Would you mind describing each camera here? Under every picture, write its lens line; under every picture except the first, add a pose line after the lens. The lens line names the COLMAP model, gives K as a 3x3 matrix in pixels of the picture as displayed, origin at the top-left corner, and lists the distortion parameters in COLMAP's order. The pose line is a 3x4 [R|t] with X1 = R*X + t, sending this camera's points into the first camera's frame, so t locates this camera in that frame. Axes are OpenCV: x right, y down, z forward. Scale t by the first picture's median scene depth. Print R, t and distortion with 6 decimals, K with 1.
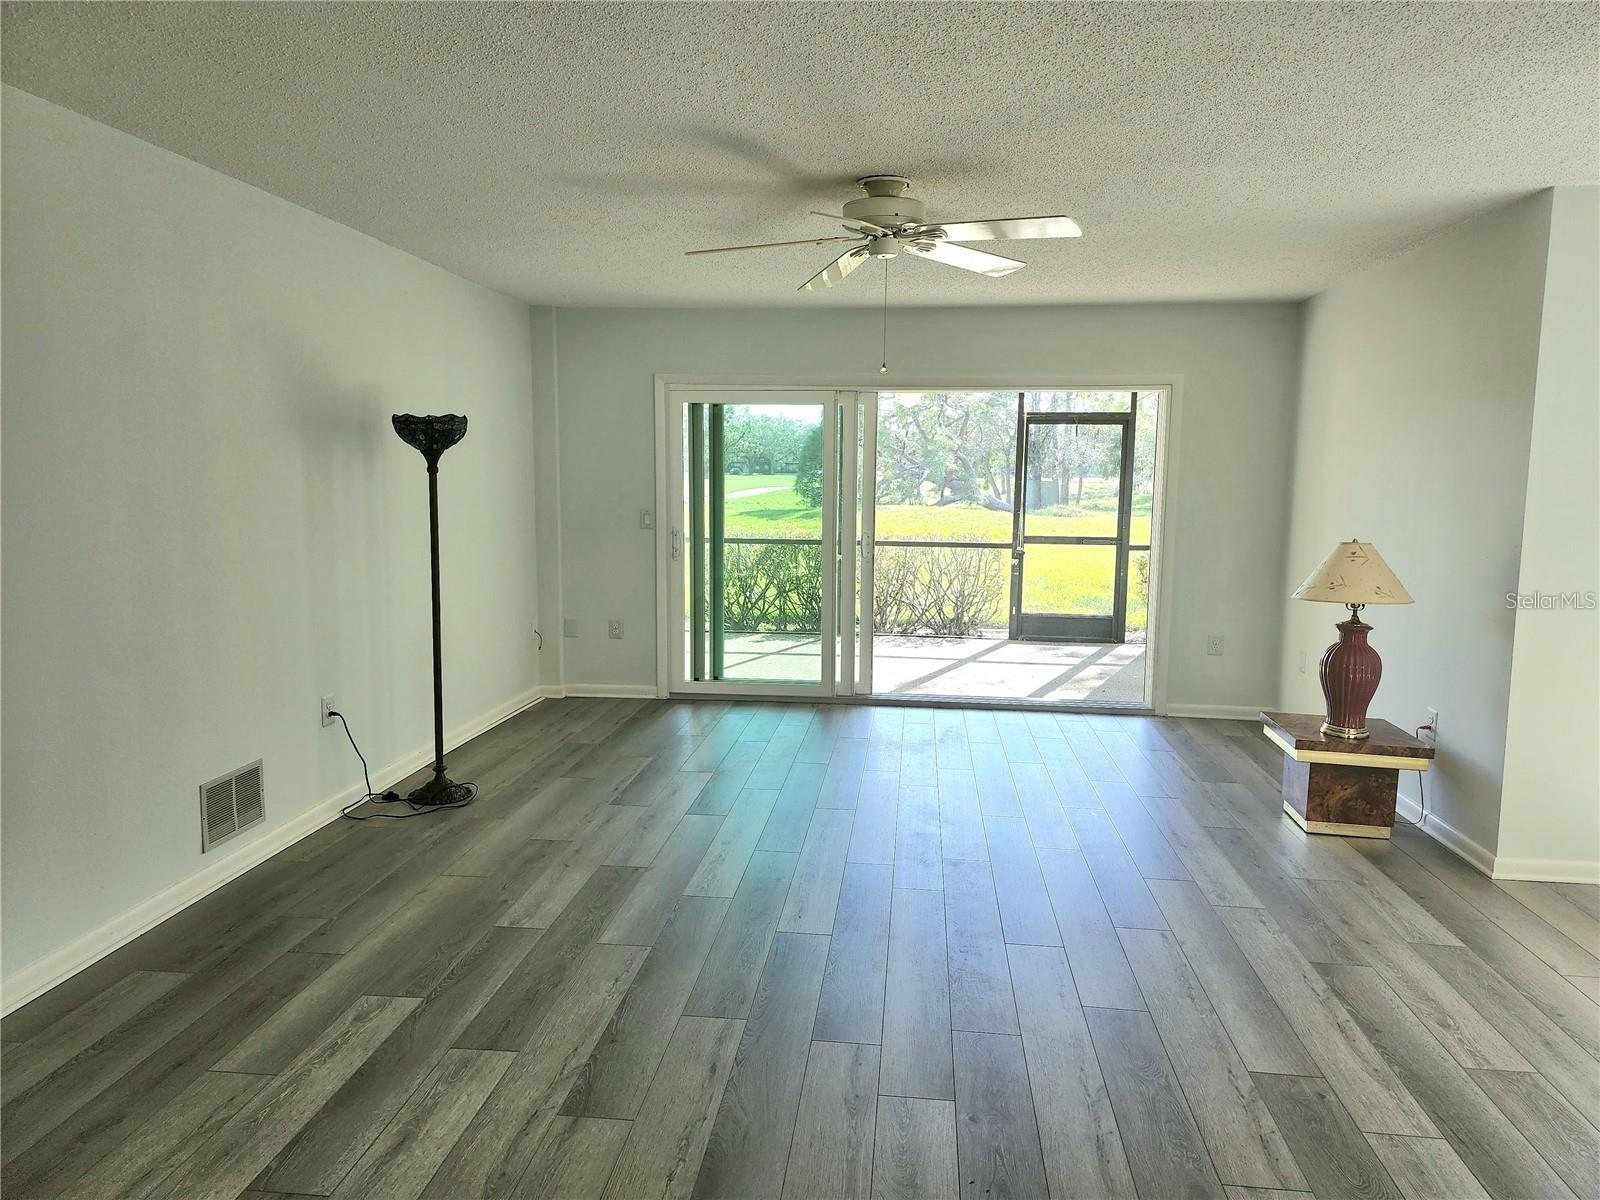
lens RADIAL K [[1061.3, 0, 800.0], [0, 1061.3, 600.0], [0, 0, 1]] dist [0.110443, -0.102083]
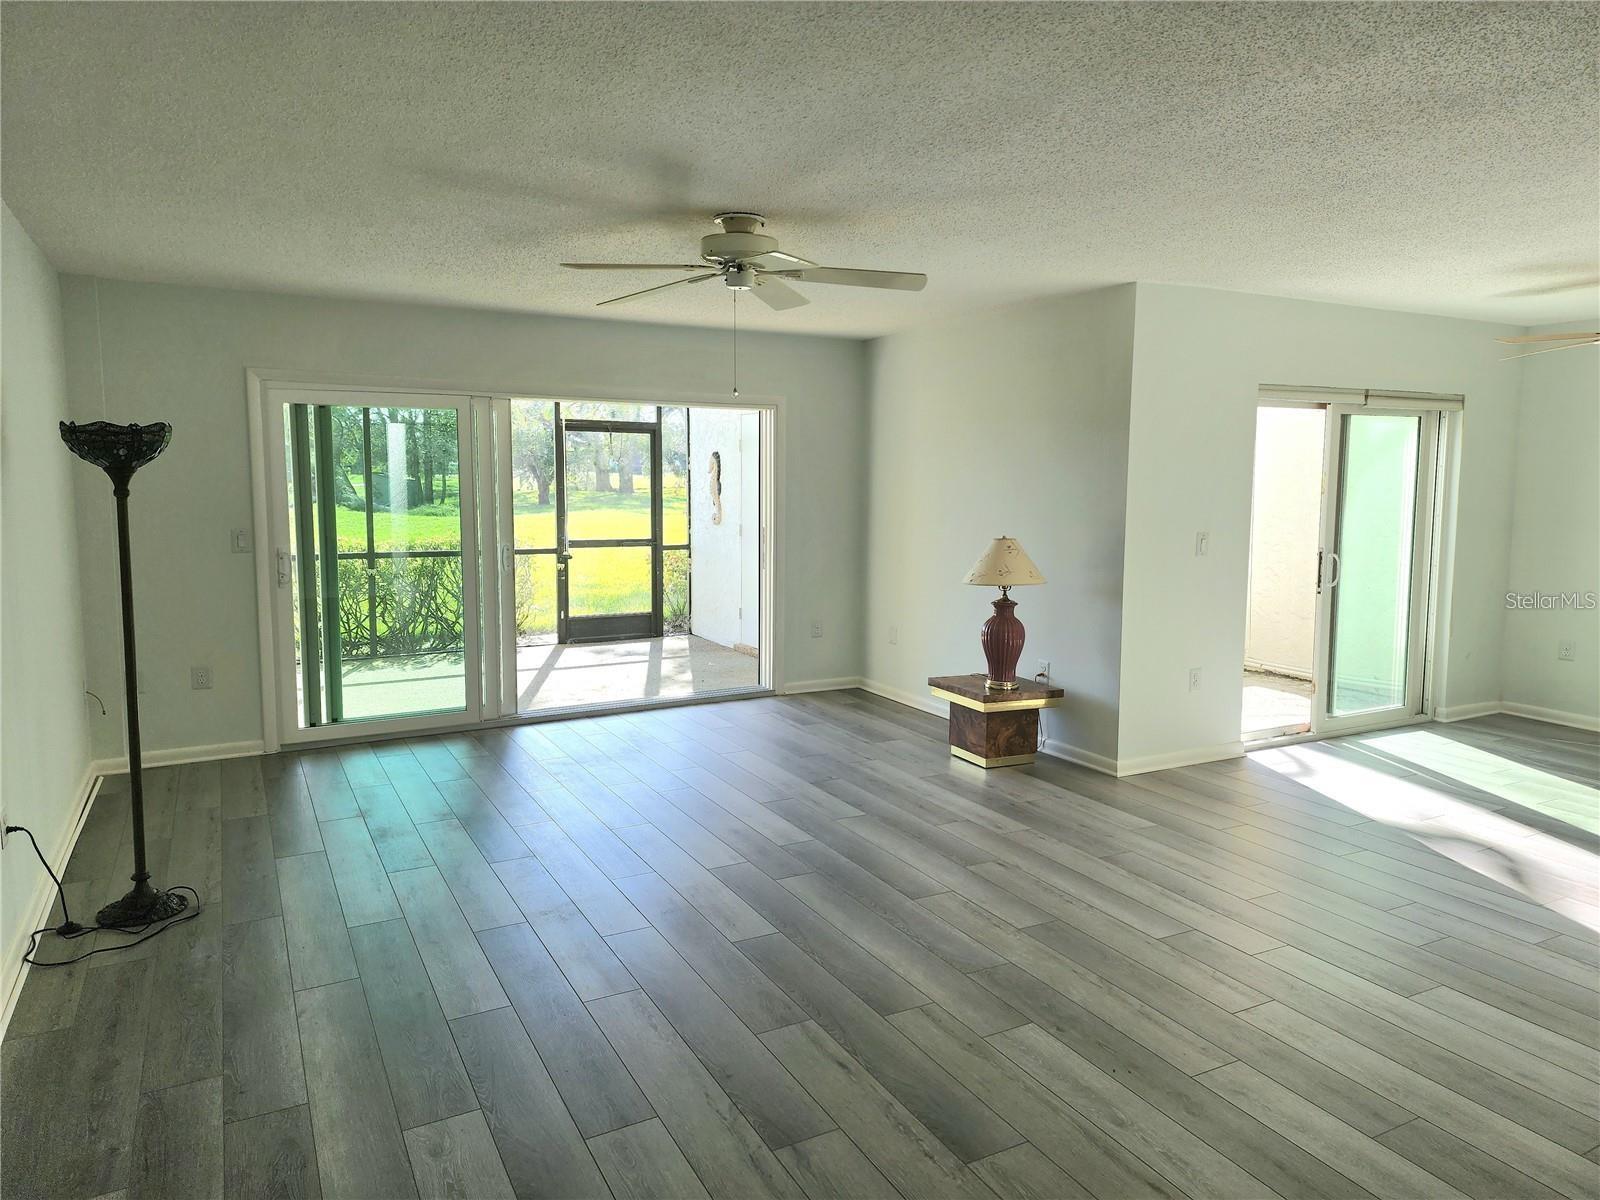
lens RADIAL K [[1065.9, 0, 800.4], [0, 1065.9, 588.9], [0, 0, 1]] dist [0.116047, -0.096835]
pose [[0.825316, -0.069175, 0.560418, -0.272440], [0.073508, 0.997184, 0.014833, -0.019806], [-0.559866, 0.028954, 0.828077, 0.052618]]
